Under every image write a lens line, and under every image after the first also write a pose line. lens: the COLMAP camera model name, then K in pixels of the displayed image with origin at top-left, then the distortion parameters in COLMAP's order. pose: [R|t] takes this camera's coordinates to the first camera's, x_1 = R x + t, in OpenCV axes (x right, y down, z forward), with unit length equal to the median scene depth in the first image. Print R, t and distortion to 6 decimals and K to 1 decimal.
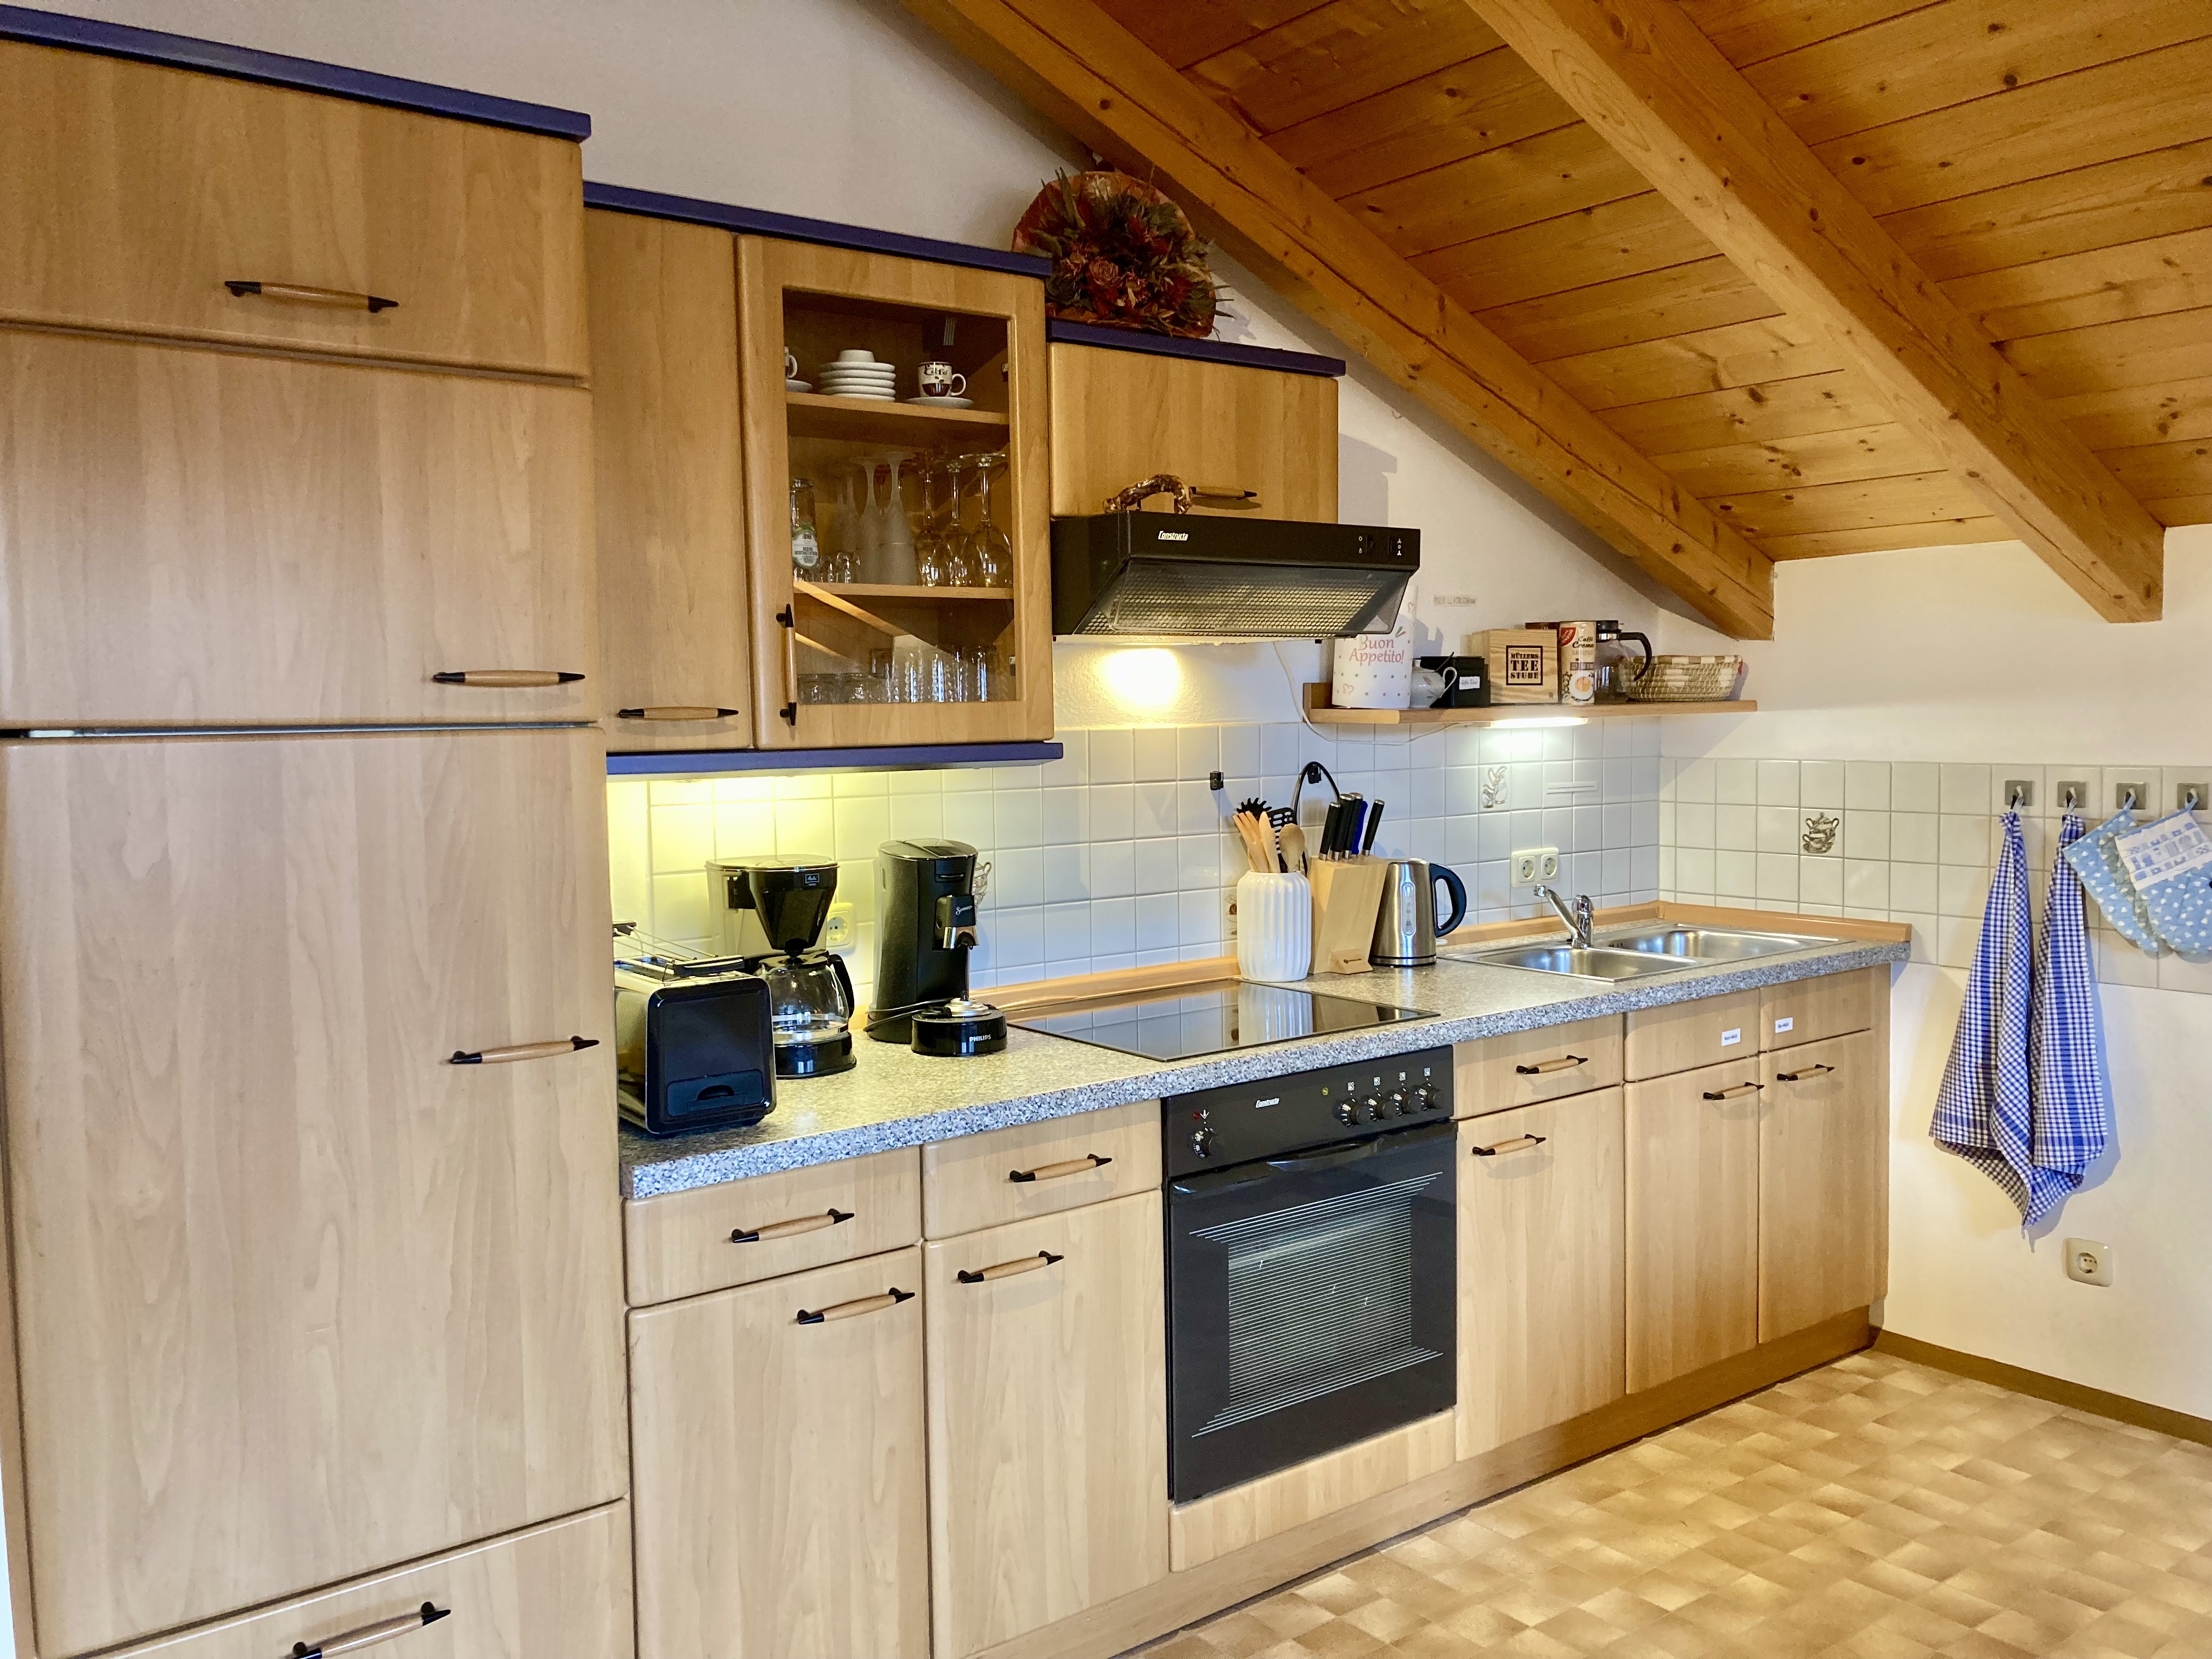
lens RADIAL K [[1812.5, 0, 1106.0], [0, 1812.5, 829.5], [0, 0, 1]] dist [0.005728, -0.002731]
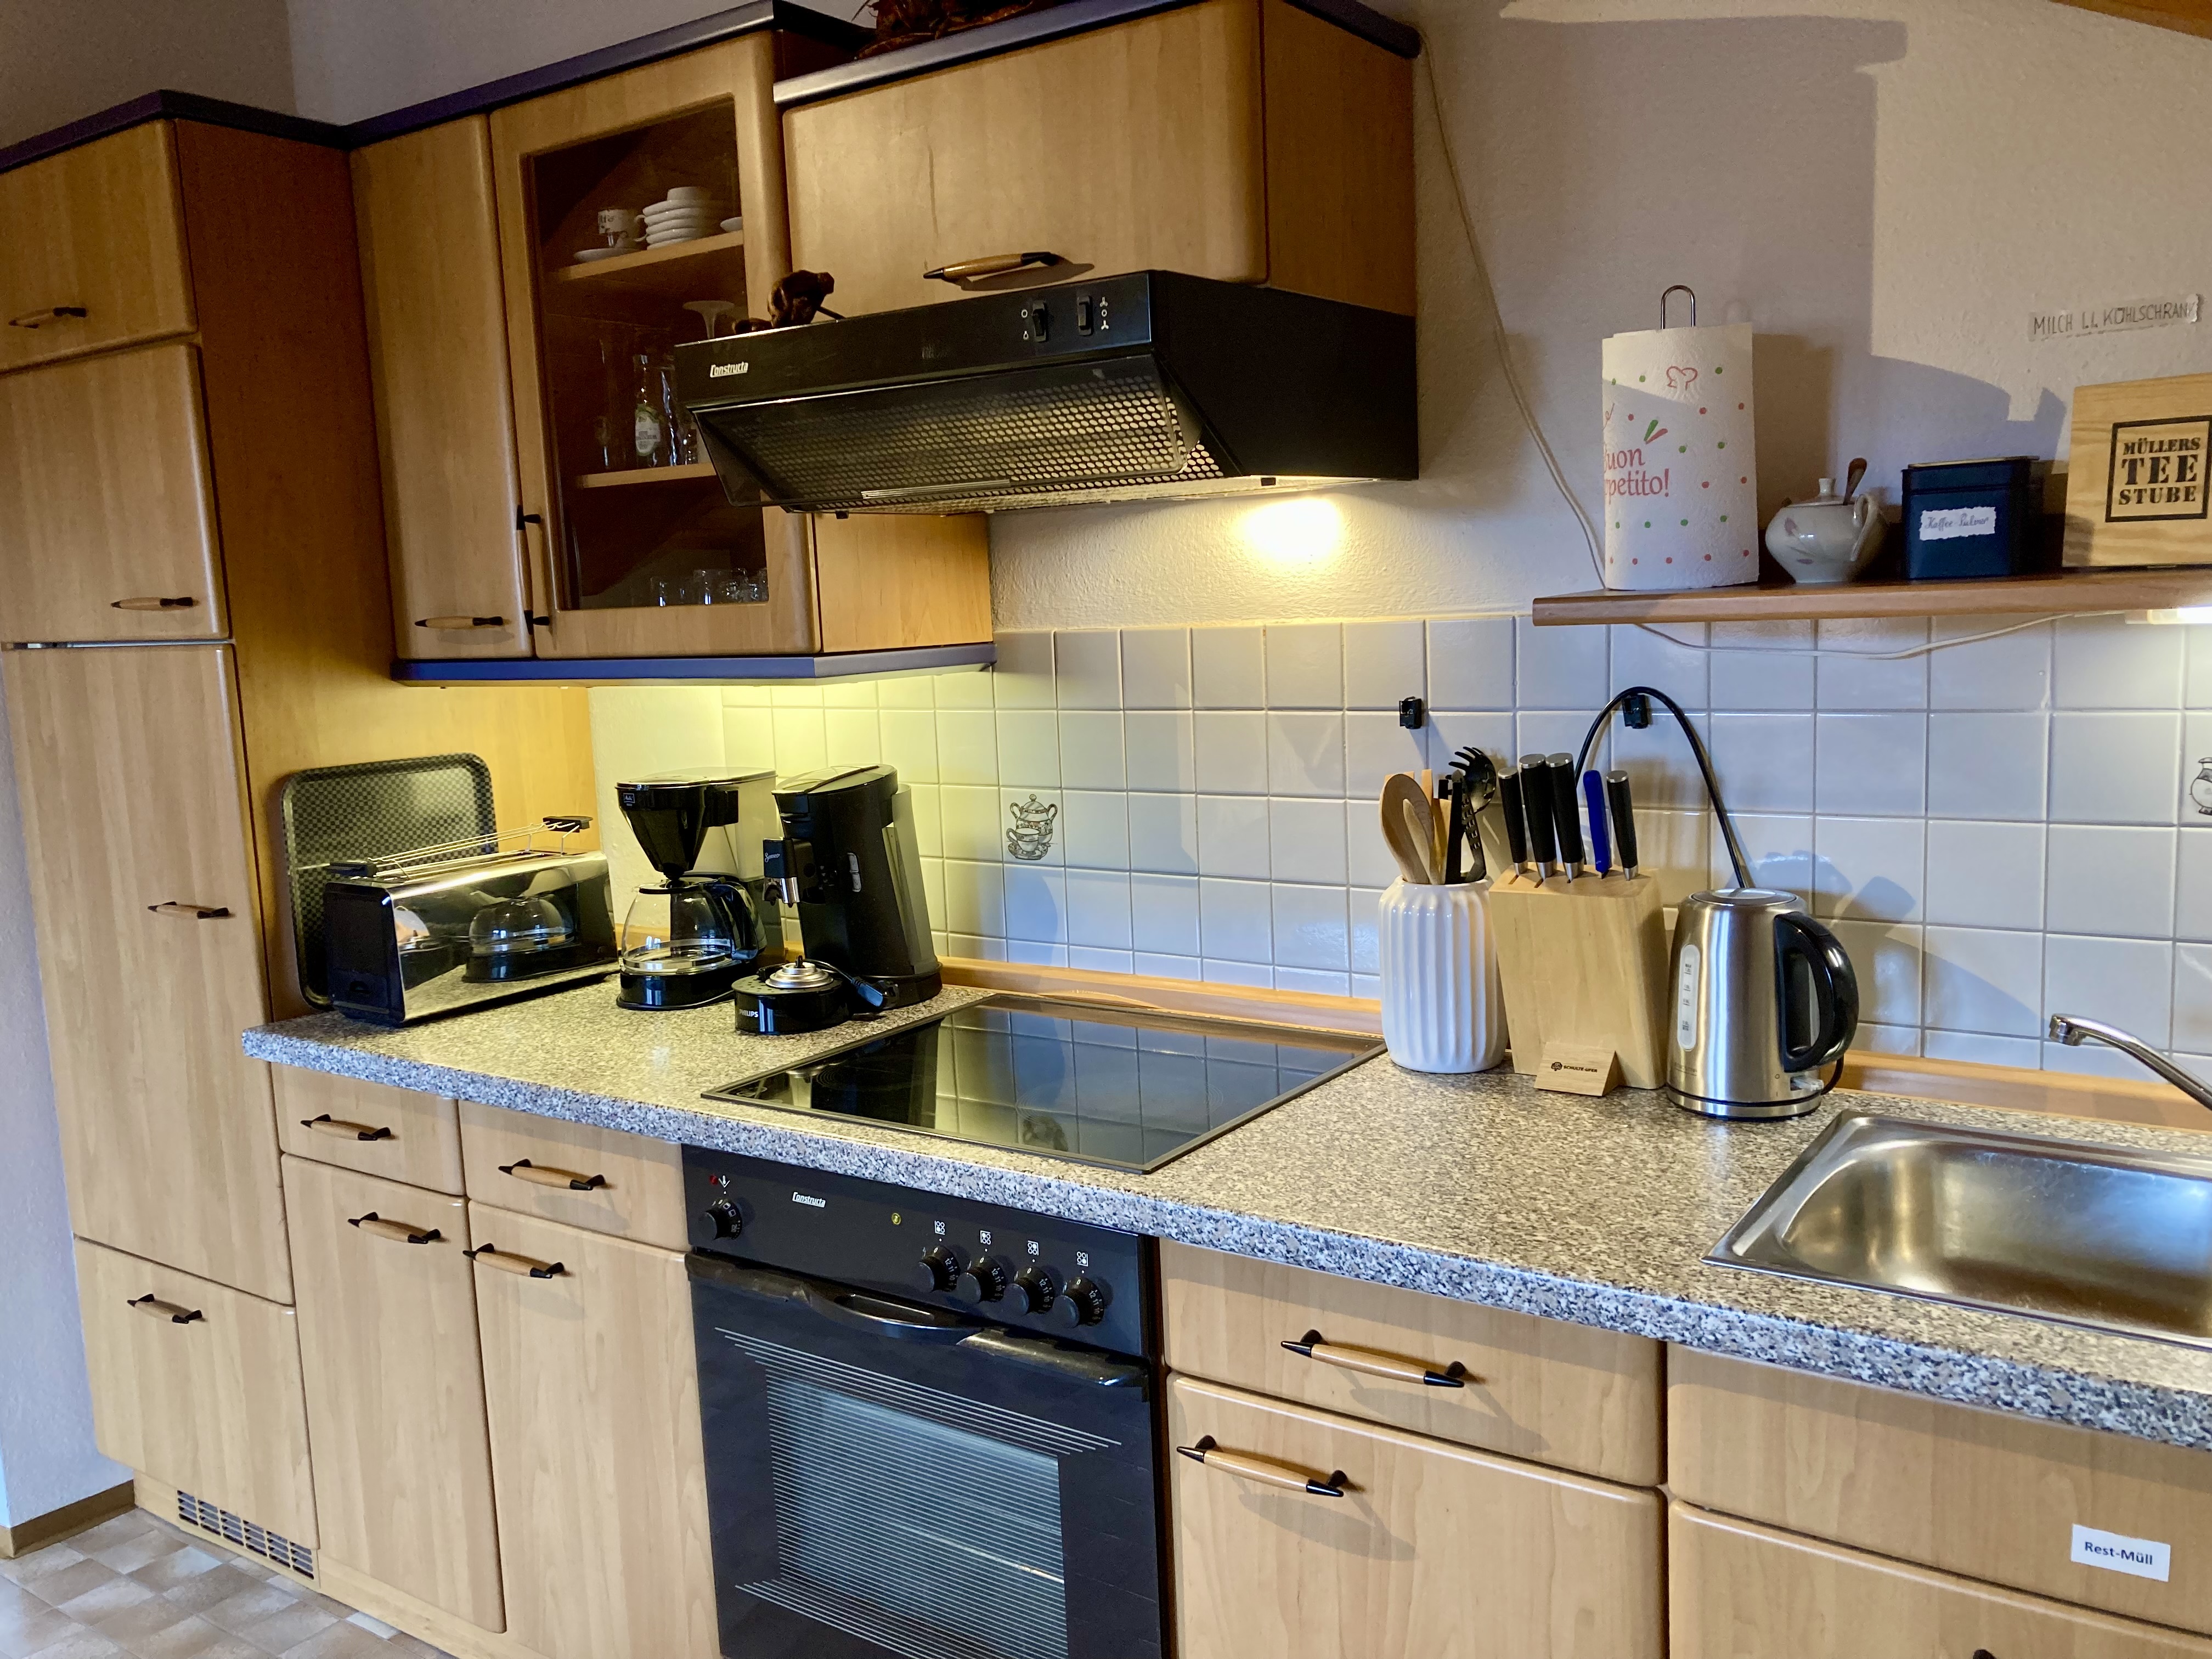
lens RADIAL K [[1793.3, 0, 1106.3], [0, 1793.3, 846.3], [0, 0, 1]] dist [0.002153, 0.000014]
pose [[0.310706, 0.136313, -0.940681, 0.762935], [-0.029035, 0.990562, 0.133952, -0.076856], [0.950062, -0.014307, 0.311732, 0.924802]]
